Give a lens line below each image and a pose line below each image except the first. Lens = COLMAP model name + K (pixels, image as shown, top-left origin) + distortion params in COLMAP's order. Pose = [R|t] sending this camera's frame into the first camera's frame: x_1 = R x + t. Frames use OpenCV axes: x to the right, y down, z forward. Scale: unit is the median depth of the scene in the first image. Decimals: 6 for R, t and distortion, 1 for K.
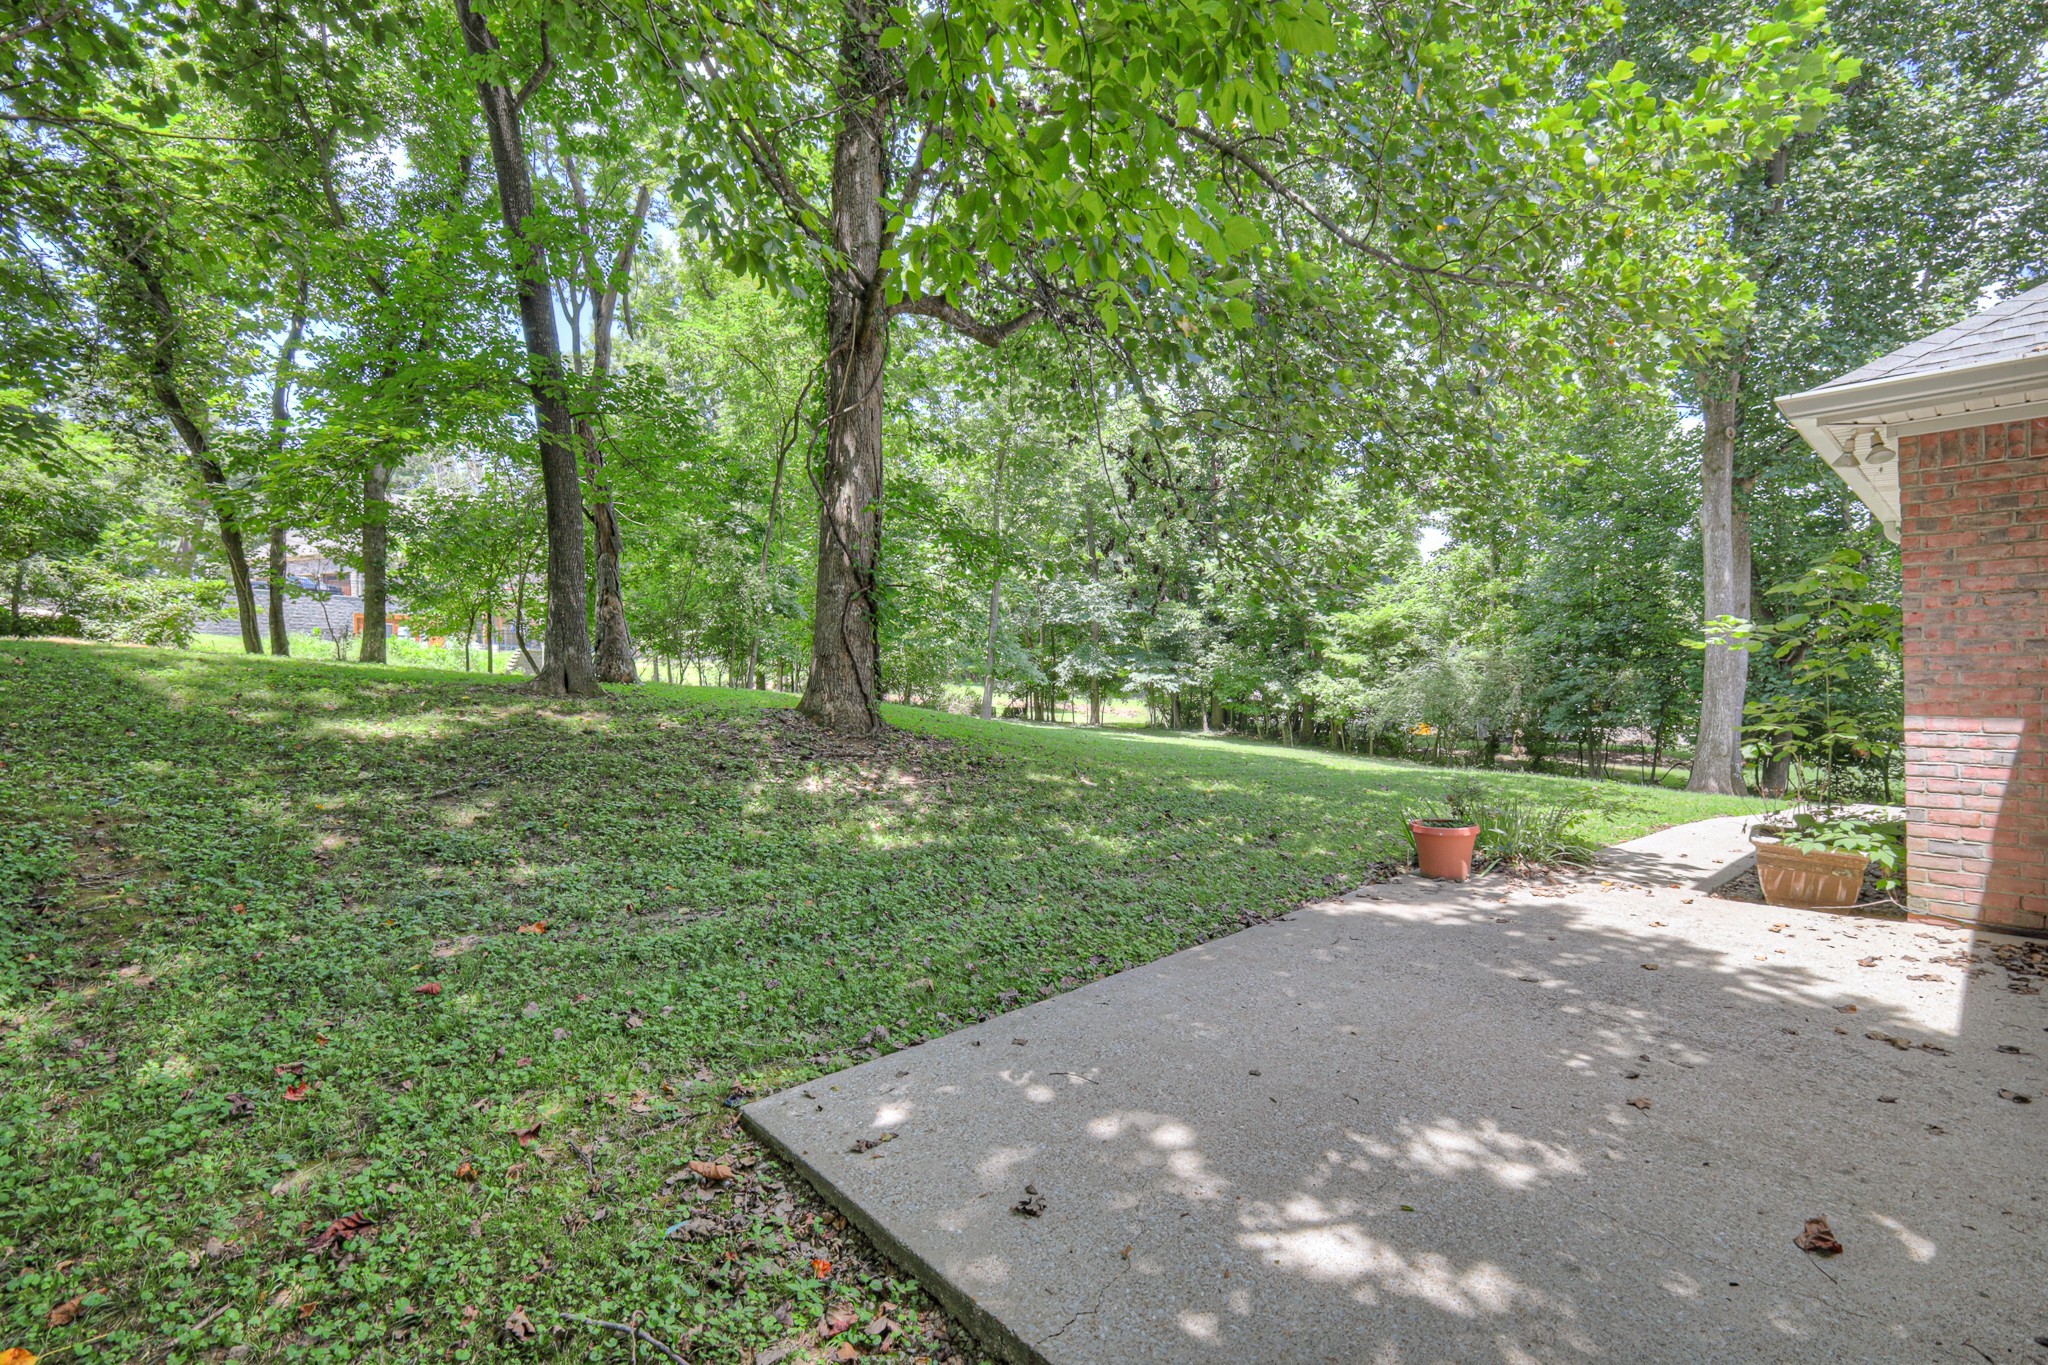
lens RADIAL K [[890.7, 0, 1024.8], [0, 890.7, 677.9], [0, 0, 1]] dist [0.003323, -0.000345]
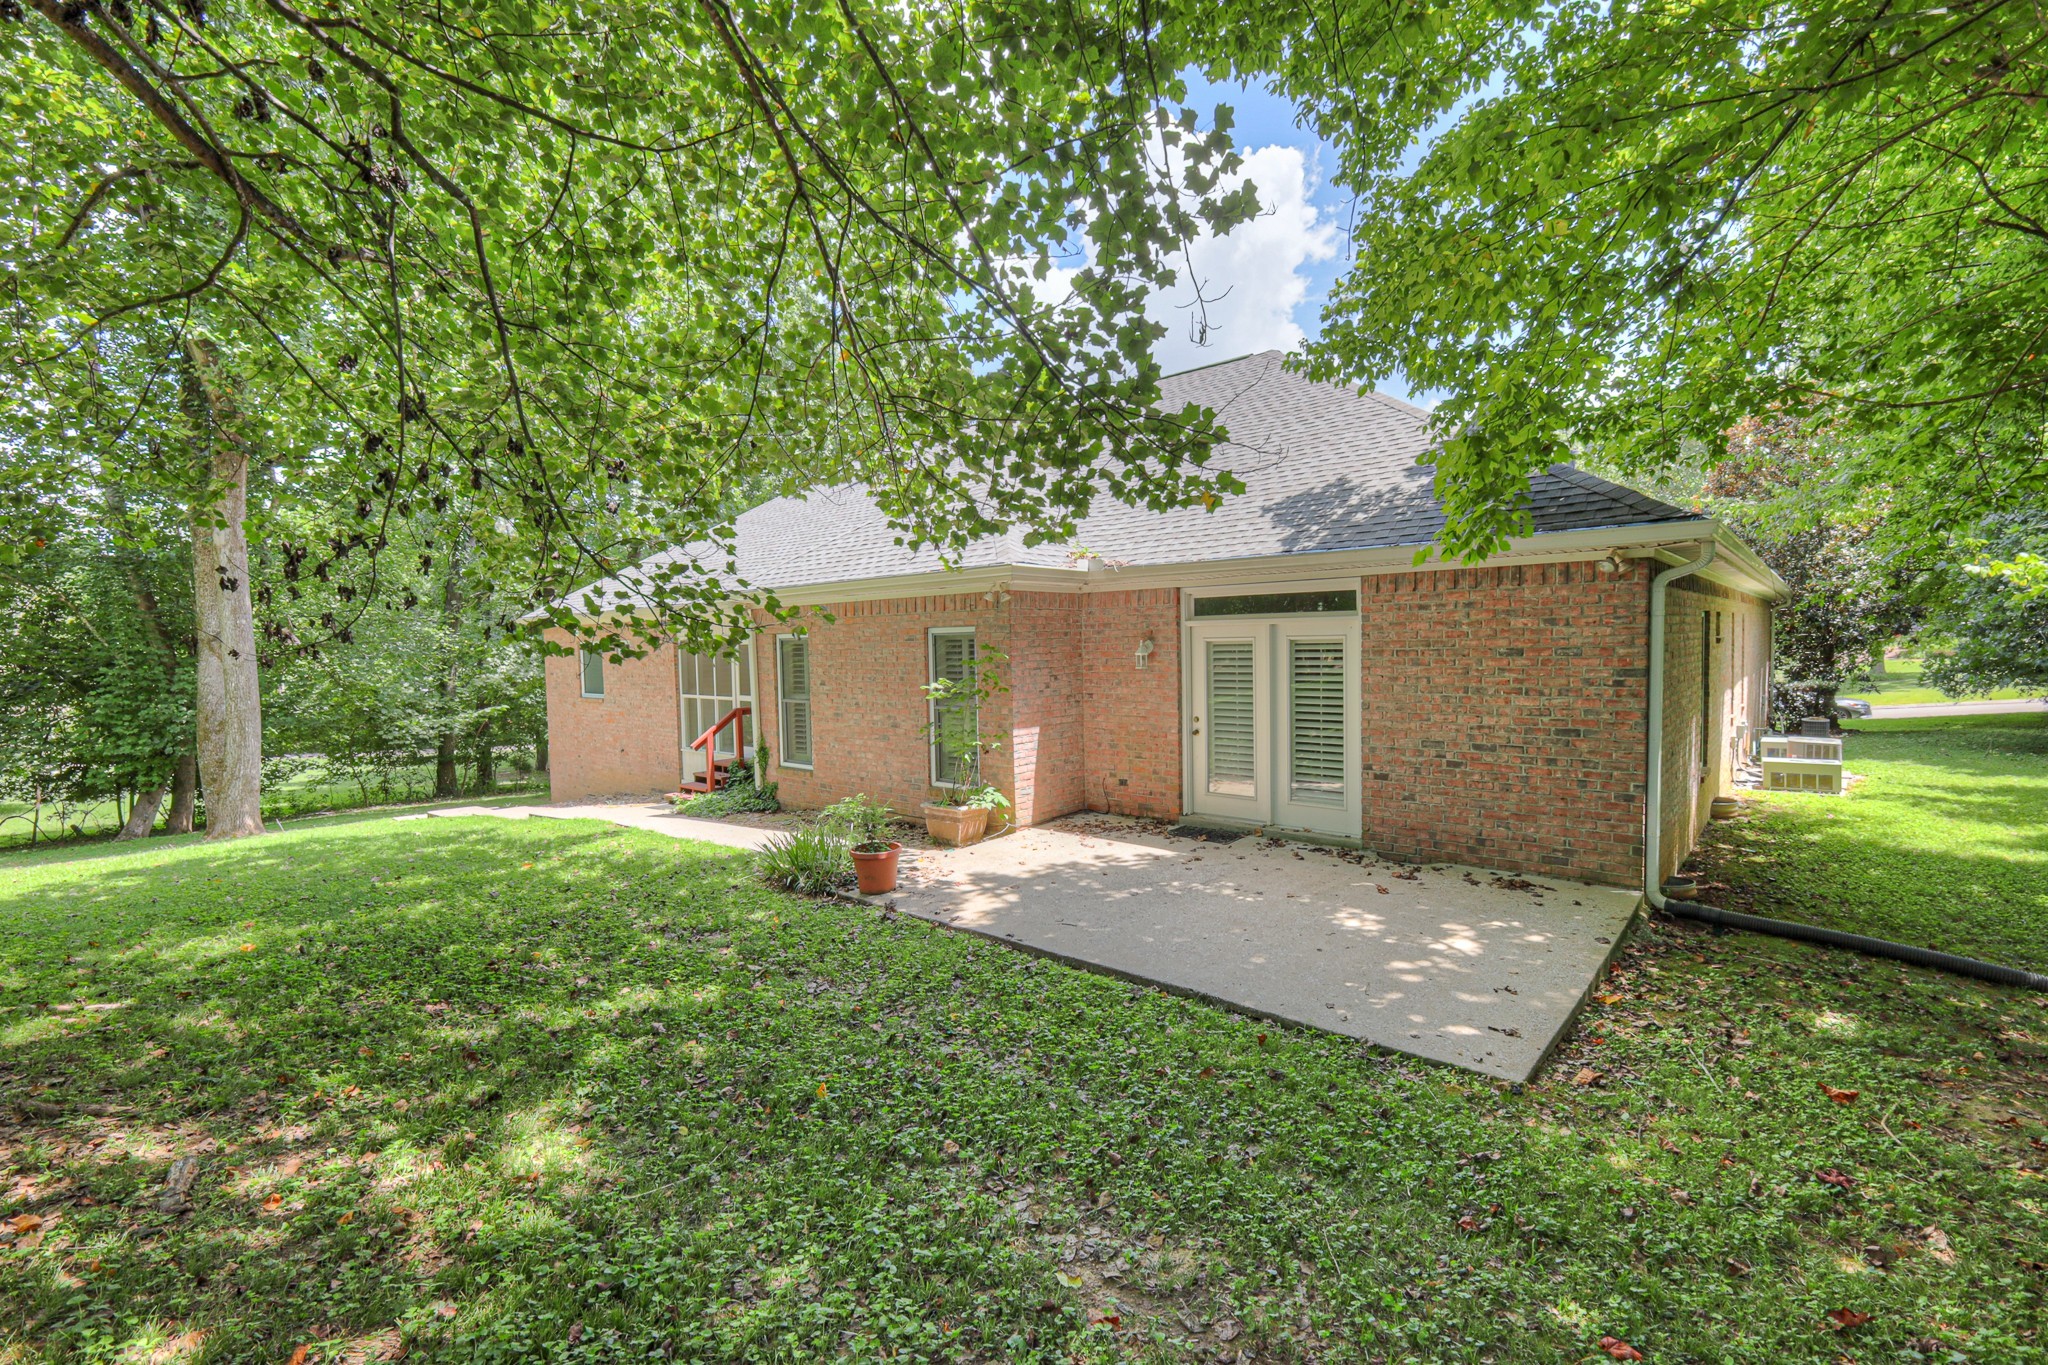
lens RADIAL K [[890.7, 0, 1024.8], [0, 890.7, 677.9], [0, 0, 1]] dist [0.003323, -0.000345]
pose [[-0.106786, -0.018329, 0.994113, -1.162762], [0.032055, 0.999247, 0.021867, -0.135430], [-0.993765, 0.034201, -0.106118, 1.385083]]
